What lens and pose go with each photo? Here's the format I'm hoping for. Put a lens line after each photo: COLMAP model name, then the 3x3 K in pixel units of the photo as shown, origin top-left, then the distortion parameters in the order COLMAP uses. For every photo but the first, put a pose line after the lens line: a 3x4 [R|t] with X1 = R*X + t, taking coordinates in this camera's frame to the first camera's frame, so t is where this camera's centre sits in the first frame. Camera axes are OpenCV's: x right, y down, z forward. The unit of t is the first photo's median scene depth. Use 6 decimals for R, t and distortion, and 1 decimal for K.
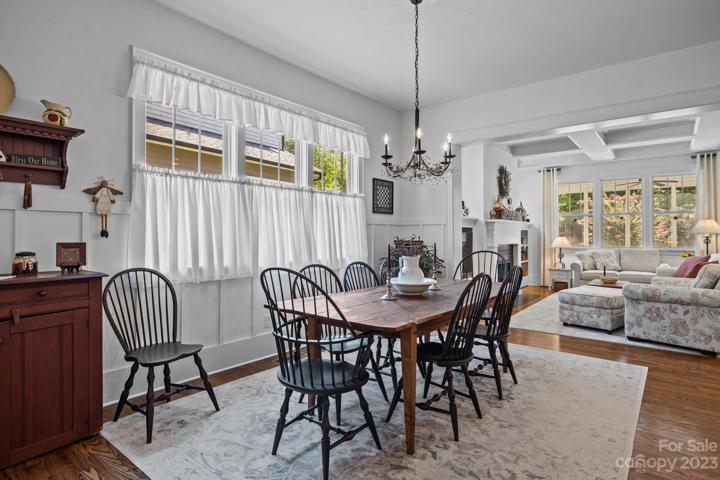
lens RADIAL K [[390.8, 0, 360.0], [0, 390.8, 240.0], [0, 0, 1]] dist [-0.002066, -0.000620]
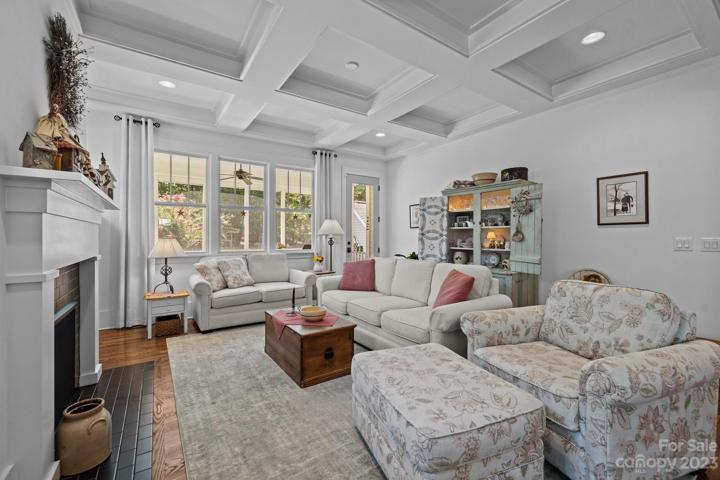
lens RADIAL K [[296.8, 0, 351.4], [0, 296.8, 234.0], [0, 0, 1]] dist [-0.000123, -0.000077]
pose [[0.306469, 0.009283, 0.951835, 0.185273], [0.010223, 0.999863, -0.013043, -0.006803], [-0.951826, 0.013728, 0.306332, 0.624967]]
